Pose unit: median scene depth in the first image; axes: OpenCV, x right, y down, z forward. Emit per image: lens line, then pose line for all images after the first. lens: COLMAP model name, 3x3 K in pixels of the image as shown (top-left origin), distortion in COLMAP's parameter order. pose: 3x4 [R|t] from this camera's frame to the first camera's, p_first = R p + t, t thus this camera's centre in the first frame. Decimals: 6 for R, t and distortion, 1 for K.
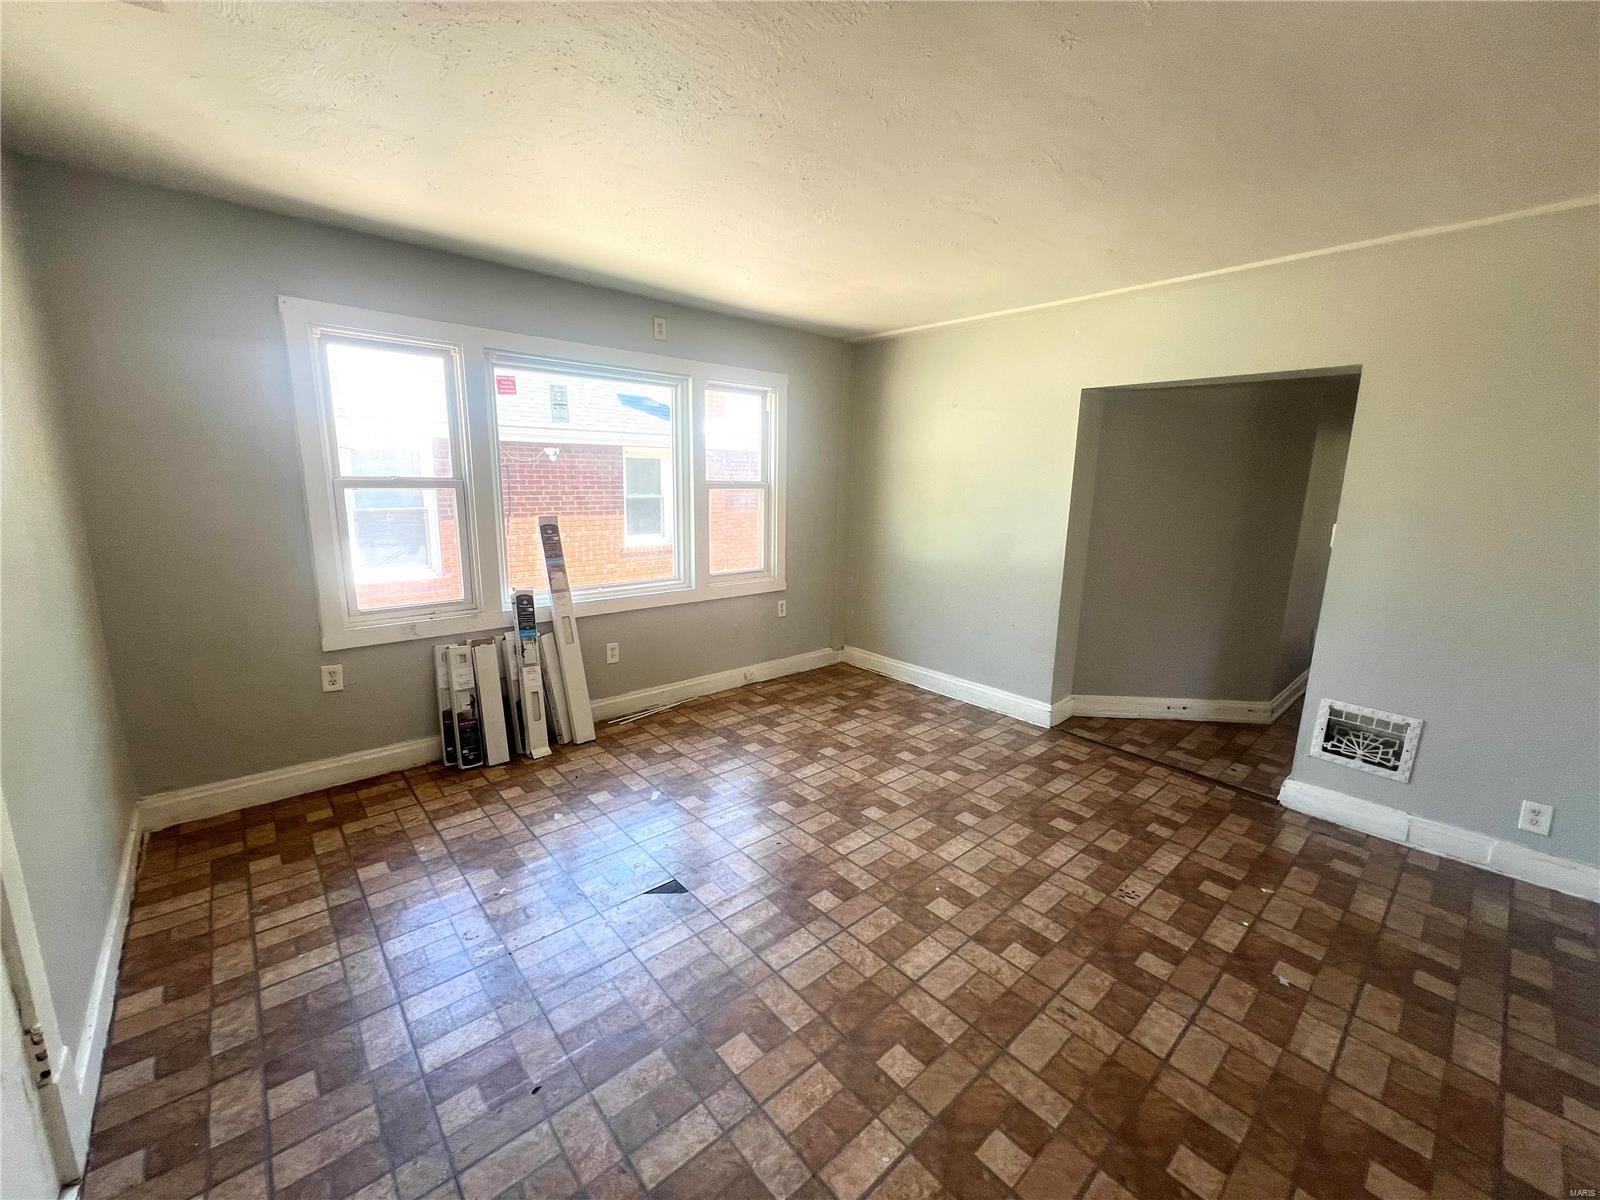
lens RADIAL K [[639.0, 0, 806.5], [0, 639.0, 608.7], [0, 0, 1]] dist [0.007047, -0.000419]
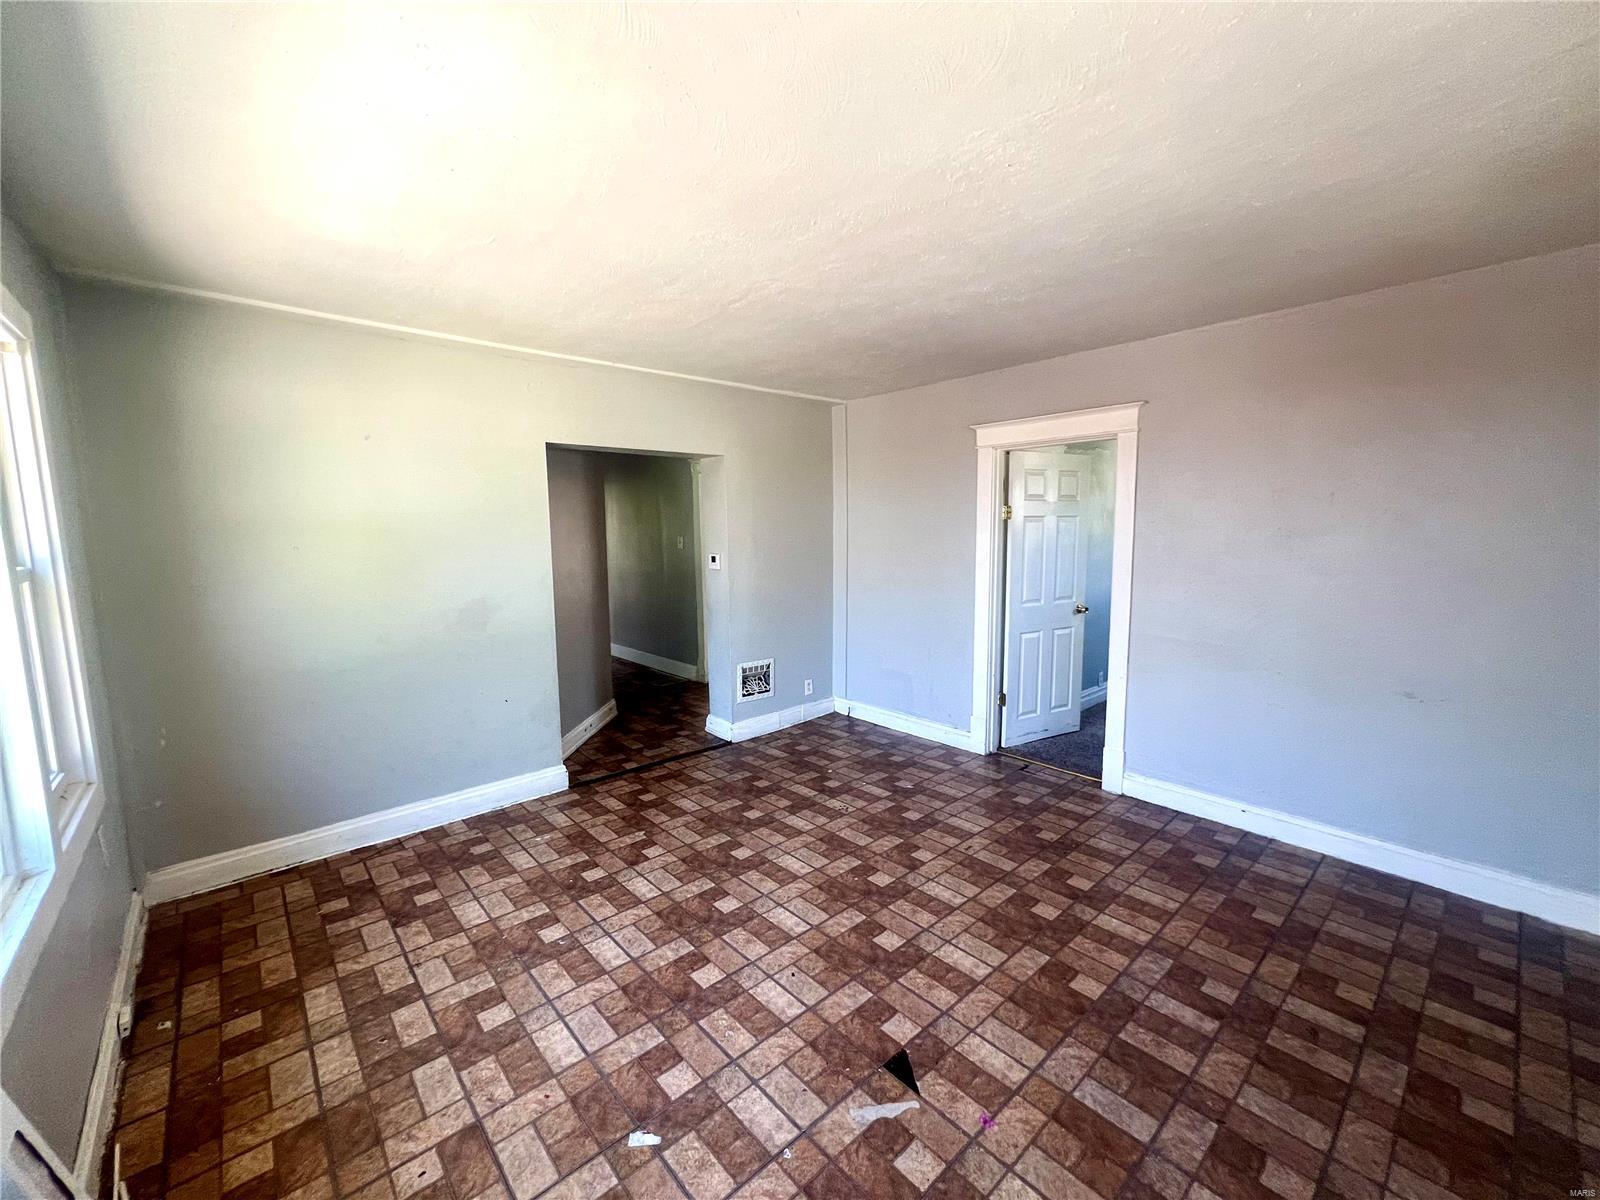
lens RADIAL K [[639.0, 0, 804.3], [0, 639.0, 596.8], [0, 0, 1]] dist [0.007047, -0.000419]
pose [[-0.000279, -0.131575, 0.991306, -0.611799], [0.214809, 0.968157, 0.128563, -0.158078], [-0.976656, 0.212977, 0.027993, 0.660995]]
